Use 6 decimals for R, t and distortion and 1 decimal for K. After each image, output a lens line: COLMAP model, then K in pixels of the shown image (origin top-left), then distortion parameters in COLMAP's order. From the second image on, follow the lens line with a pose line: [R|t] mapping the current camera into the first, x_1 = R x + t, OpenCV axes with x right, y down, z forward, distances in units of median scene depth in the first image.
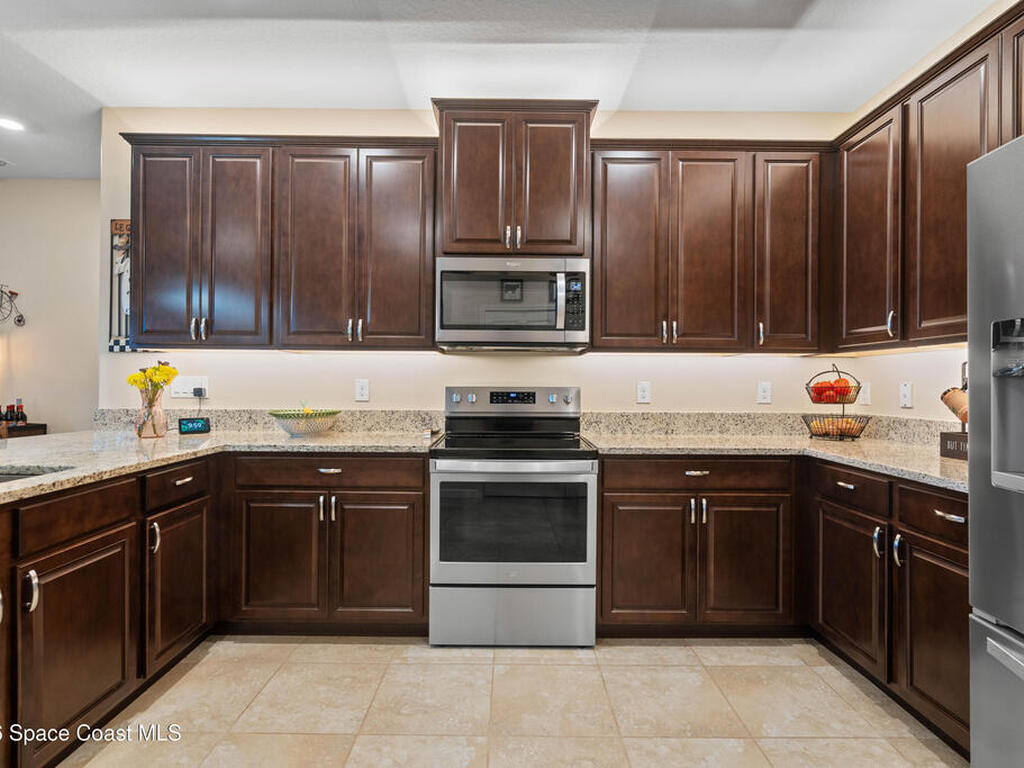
lens RADIAL K [[516.6, 0, 514.1], [0, 516.6, 383.6], [0, 0, 1]] dist [-0.006901, 0.004602]
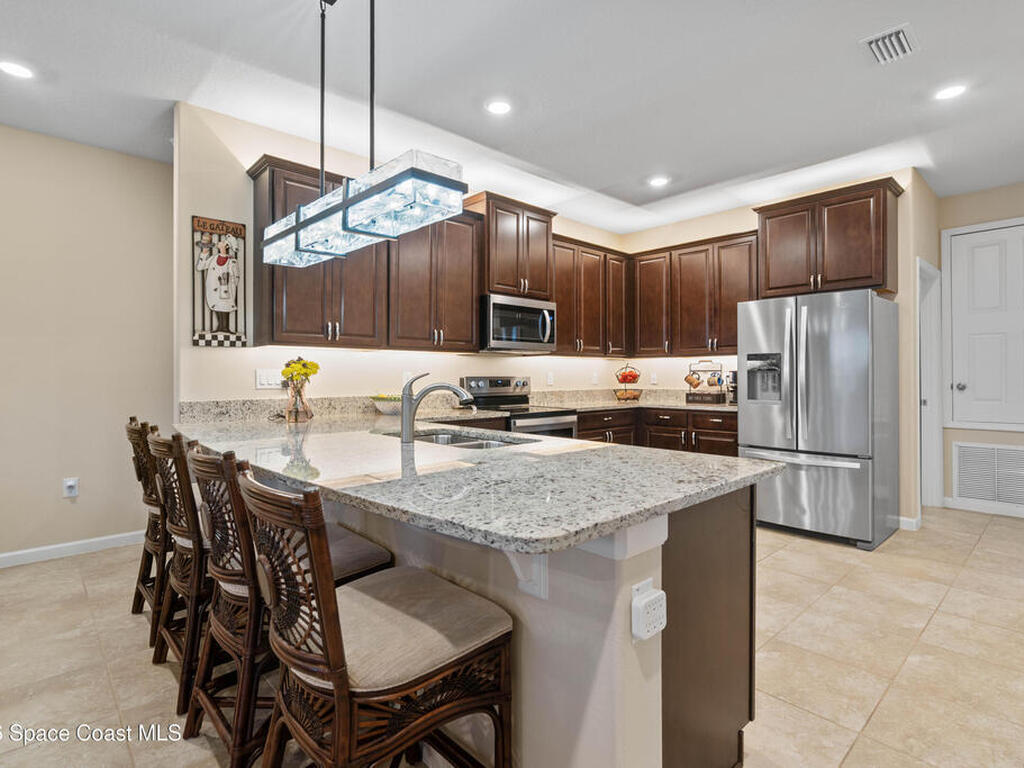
lens RADIAL K [[516.6, 0, 515.8], [0, 516.6, 374.1], [0, 0, 1]] dist [-0.006901, 0.004602]
pose [[0.739288, -0.006193, 0.673361, -1.214973], [0.006368, 0.999977, 0.002205, -0.004149], [-0.673359, 0.002658, 0.739311, -0.222263]]
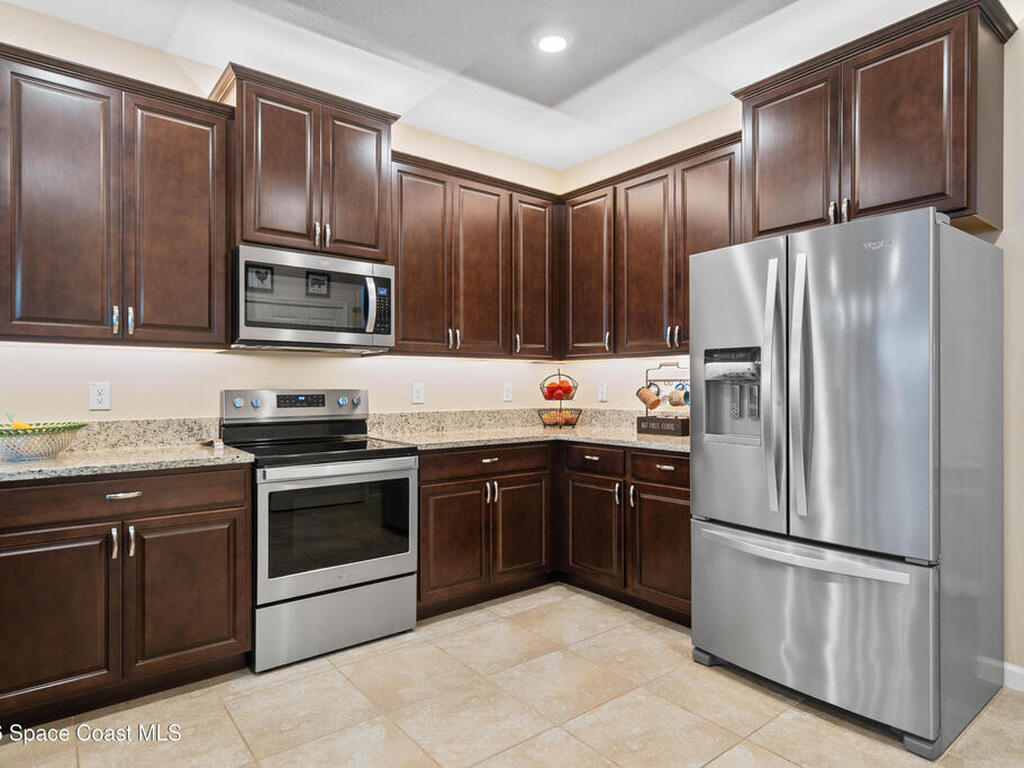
lens RADIAL K [[591.6, 0, 512.6], [0, 591.6, 387.4], [0, 0, 1]] dist [0.002143, 0.002923]
pose [[0.787736, -0.008317, 0.615956, -0.432634], [0.005104, 0.999963, 0.006975, -0.003448], [-0.615991, -0.002350, 0.787749, -0.100104]]
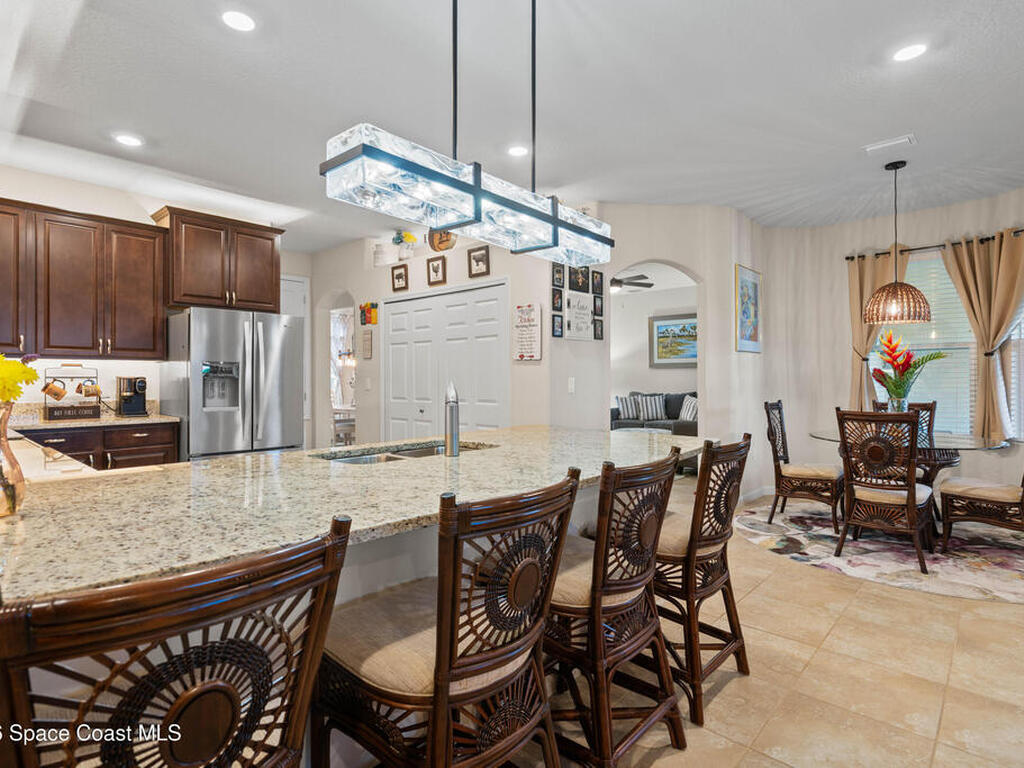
lens RADIAL K [[516.6, 0, 508.3], [0, 516.6, 378.9], [0, 0, 1]] dist [-0.006901, 0.004602]
pose [[-0.725896, -0.004973, 0.687787, -1.377220], [-0.002353, 0.999986, 0.004746, -0.014565], [-0.687801, 0.001827, -0.725897, 1.047047]]
